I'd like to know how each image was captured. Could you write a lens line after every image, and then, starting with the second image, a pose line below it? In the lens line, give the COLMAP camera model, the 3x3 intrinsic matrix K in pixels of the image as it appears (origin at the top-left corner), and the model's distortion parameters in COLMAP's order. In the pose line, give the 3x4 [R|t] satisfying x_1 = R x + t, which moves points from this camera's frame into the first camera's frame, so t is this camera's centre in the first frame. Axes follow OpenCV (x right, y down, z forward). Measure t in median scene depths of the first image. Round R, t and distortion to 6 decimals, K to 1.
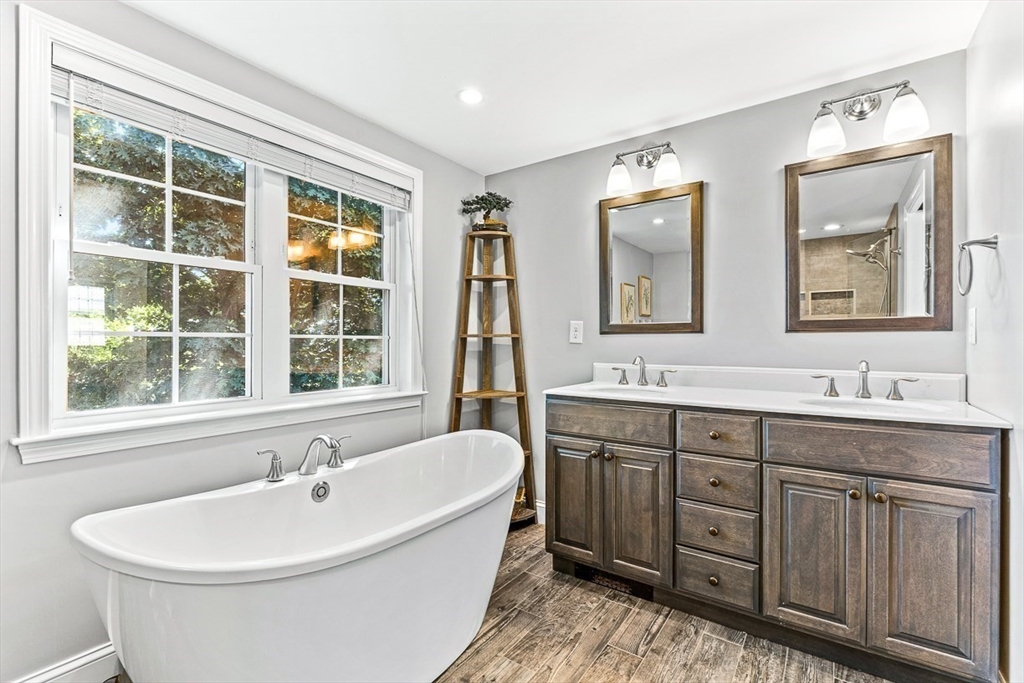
lens RADIAL K [[457.5, 0, 513.0], [0, 457.5, 344.8], [0, 0, 1]] dist [-0.001270, -0.000014]
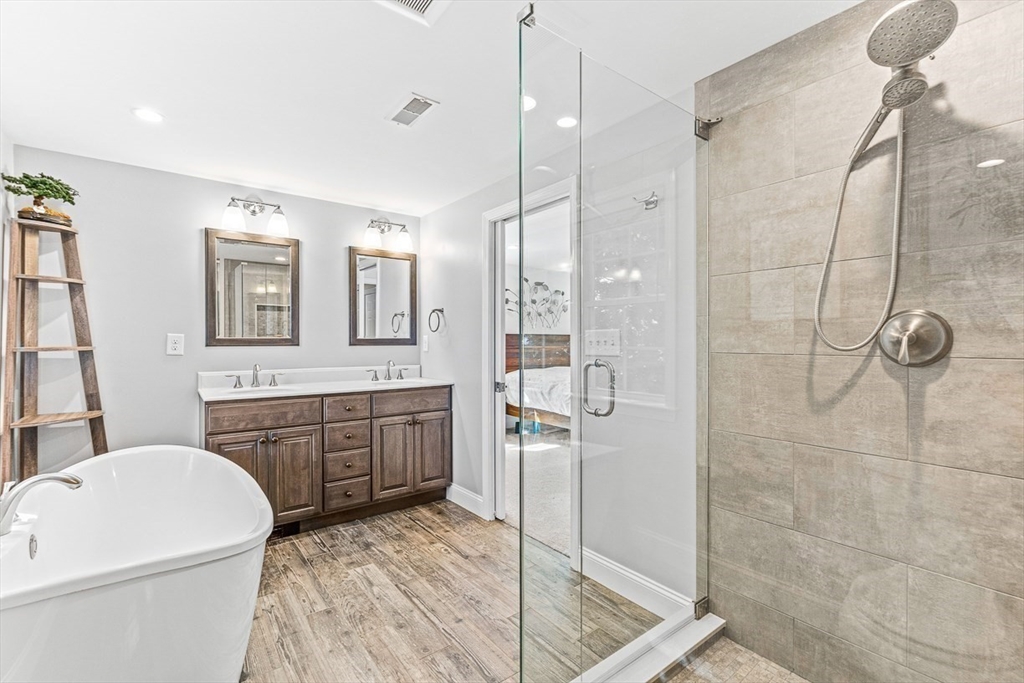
lens RADIAL K [[459.5, 0, 513.9], [0, 459.5, 340.3], [0, 0, 1]] dist [-0.000037, -0.000106]
pose [[0.292683, -0.002381, 0.956207, -0.926317], [0.002704, 0.999995, 0.001662, -0.052074], [-0.956206, 0.002100, 0.292688, -0.079438]]
